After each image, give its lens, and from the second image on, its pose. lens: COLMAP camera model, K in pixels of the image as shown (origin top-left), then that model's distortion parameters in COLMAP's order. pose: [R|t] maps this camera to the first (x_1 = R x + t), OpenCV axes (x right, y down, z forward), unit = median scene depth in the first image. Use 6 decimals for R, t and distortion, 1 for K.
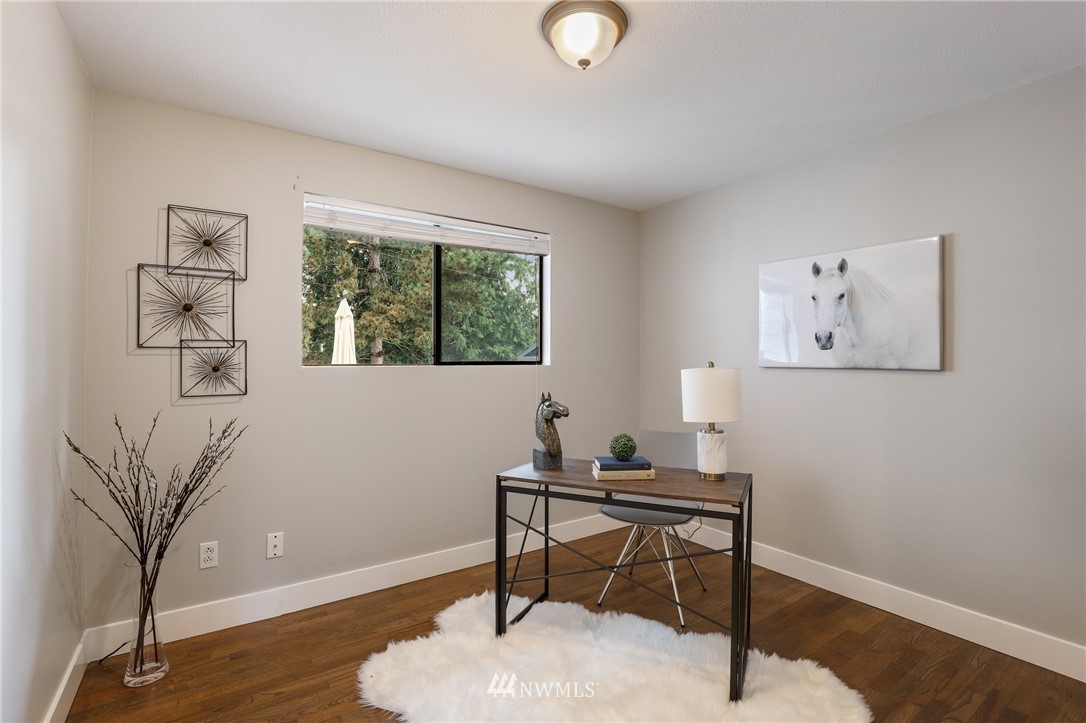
lens RADIAL K [[500.3, 0, 545.7], [0, 500.3, 363.6], [0, 0, 1]] dist [-0.031452, 0.004363]
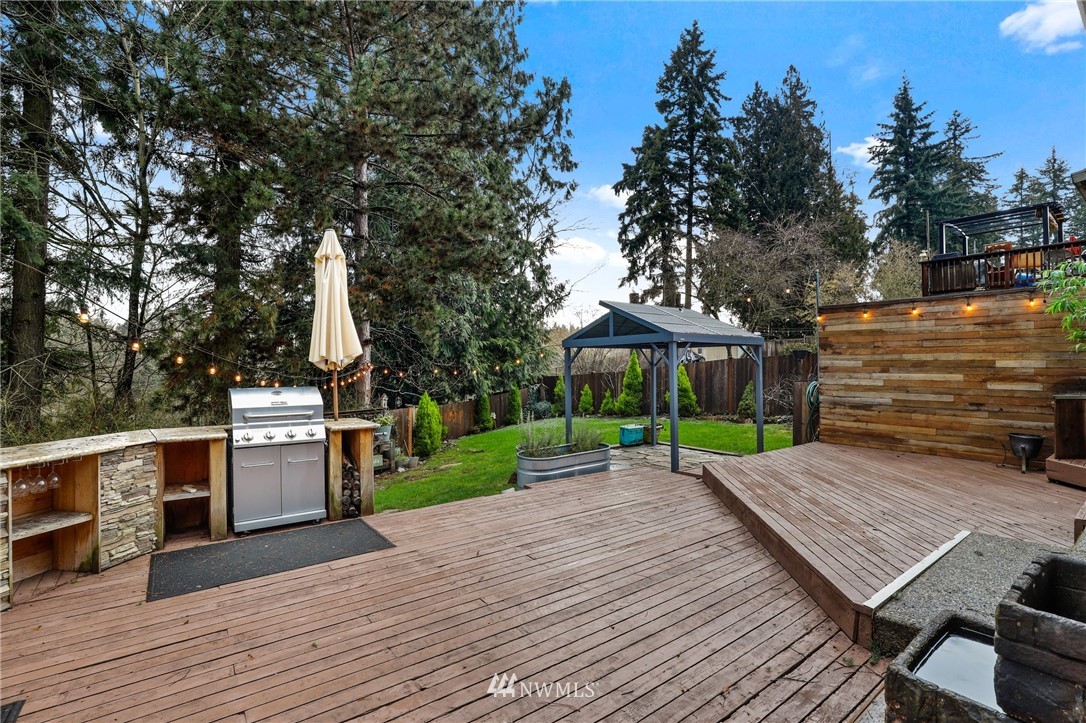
lens RADIAL K [[500.3, 0, 545.7], [0, 500.3, 362.2], [0, 0, 1]] dist [-0.031452, 0.004363]
pose [[0.998792, -0.000830, 0.049132, -0.101668], [0.001284, 0.999957, -0.009215, 0.020219], [-0.049122, 0.009267, 0.998750, 0.228170]]
